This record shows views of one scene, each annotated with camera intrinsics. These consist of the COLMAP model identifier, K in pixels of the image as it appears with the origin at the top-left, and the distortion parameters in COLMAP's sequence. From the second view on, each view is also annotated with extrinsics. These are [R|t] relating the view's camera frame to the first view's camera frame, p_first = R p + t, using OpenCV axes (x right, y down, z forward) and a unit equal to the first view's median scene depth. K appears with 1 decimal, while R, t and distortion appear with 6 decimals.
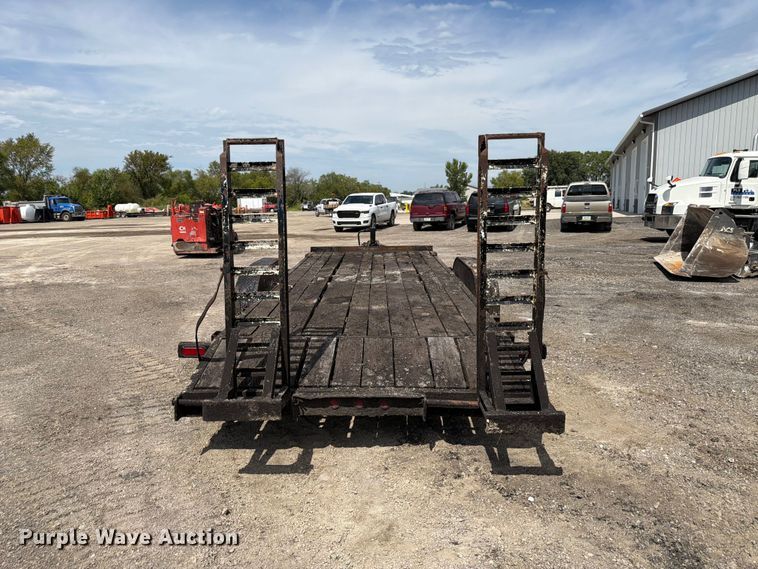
lens RADIAL K [[536.2, 0, 373.7], [0, 536.2, 282.7], [0, 0, 1]] dist [0.025238, -0.033267]
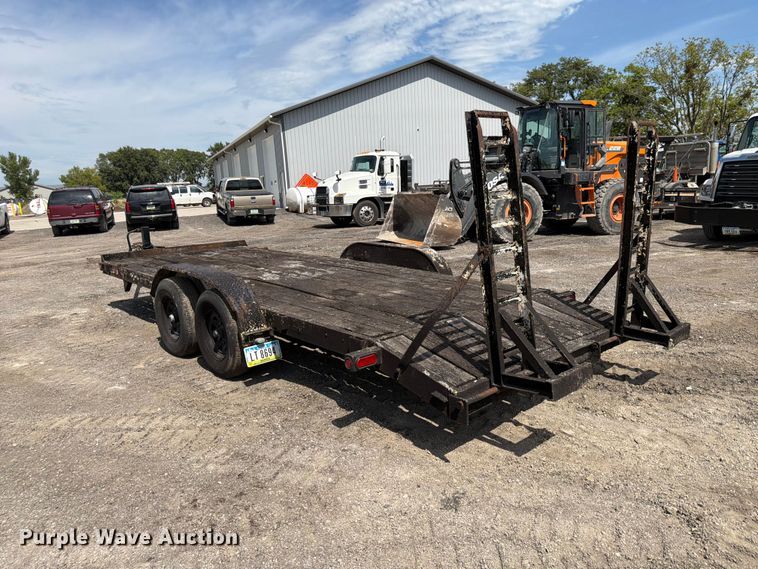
lens RADIAL K [[536.2, 0, 378.2], [0, 536.2, 290.0], [0, 0, 1]] dist [0.025238, -0.033267]
pose [[0.732069, -0.144518, 0.665725, -0.205819], [0.133668, 0.988715, 0.067645, -0.009036], [-0.667988, 0.039466, 0.743125, 0.085259]]
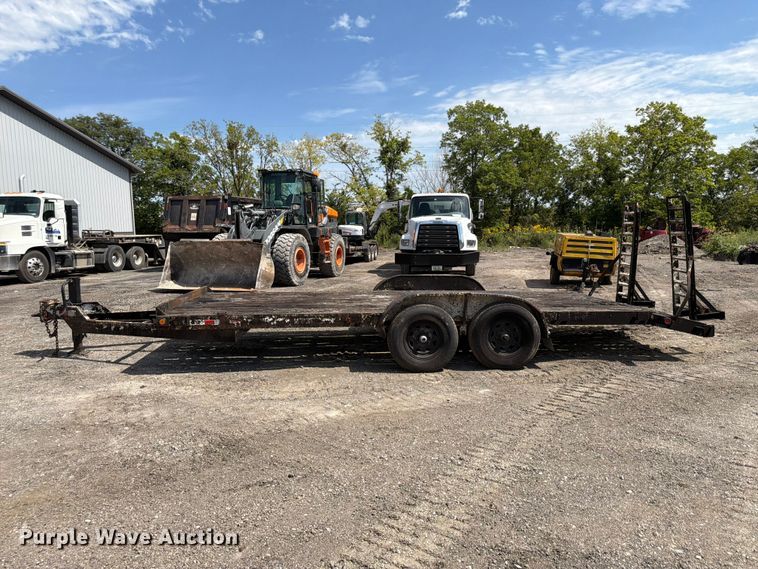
lens RADIAL K [[536.2, 0, 378.0], [0, 536.2, 283.9], [0, 0, 1]] dist [0.025238, -0.033267]
pose [[-0.076577, -0.084416, 0.993484, -0.434990], [0.163536, 0.981852, 0.096033, -0.063027], [-0.983561, 0.169824, -0.061383, 0.451673]]
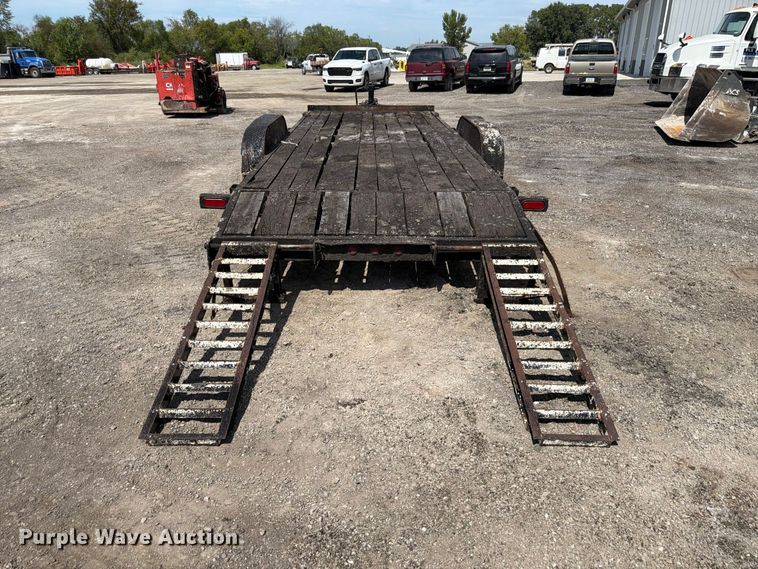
lens RADIAL K [[536.2, 0, 371.0], [0, 536.2, 285.9], [0, 0, 1]] dist [0.025238, -0.033267]
pose [[0.999830, 0.006014, 0.017410, -0.011204], [-0.010102, 0.969396, 0.245294, 0.005819], [-0.015402, -0.245428, 0.969292, -0.016091]]
